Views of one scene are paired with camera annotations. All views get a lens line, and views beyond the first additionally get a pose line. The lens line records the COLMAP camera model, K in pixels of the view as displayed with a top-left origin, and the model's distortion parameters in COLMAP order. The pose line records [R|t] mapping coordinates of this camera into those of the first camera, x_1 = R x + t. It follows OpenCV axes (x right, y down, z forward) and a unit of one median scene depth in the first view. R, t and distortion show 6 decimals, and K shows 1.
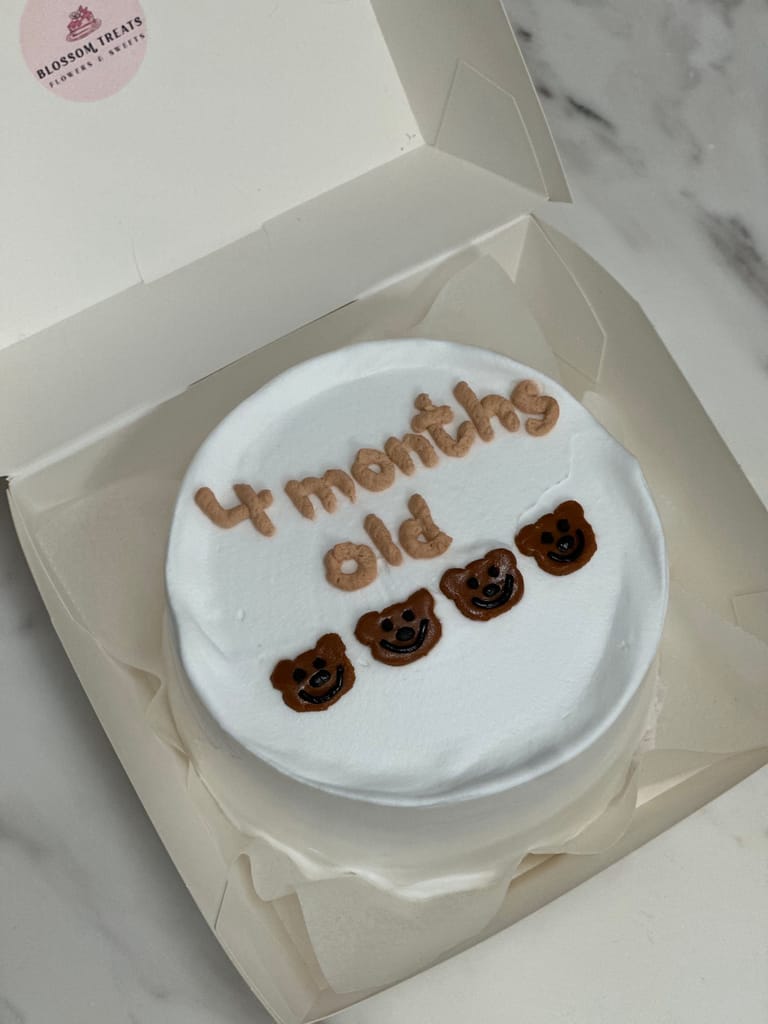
lens RADIAL K [[2288.1, 0, 384.0], [0, 2288.1, 512.0], [0, 0, 1]] dist [-0.034289, 0.707060]
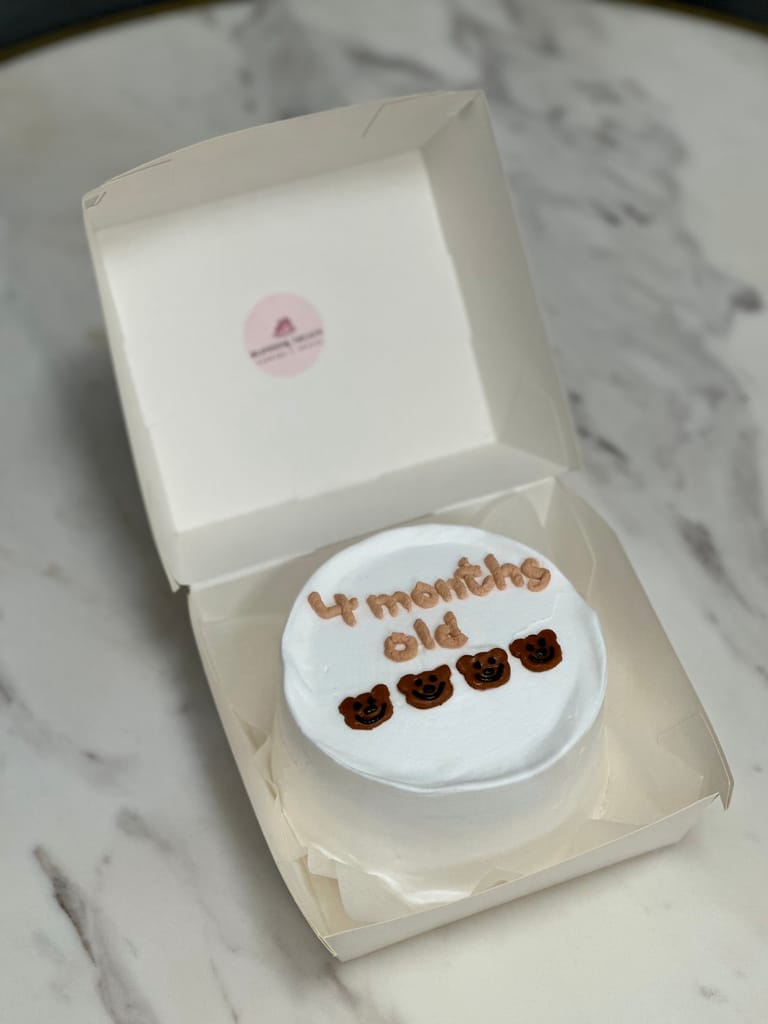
lens RADIAL K [[2288.1, 0, 384.0], [0, 2288.1, 512.0], [0, 0, 1]] dist [-0.034289, 0.707060]
pose [[0.988271, 0.121173, -0.092943, 0.105172], [-0.143263, 0.946407, -0.289465, 0.380882], [0.052887, 0.299385, 0.952665, -0.492989]]
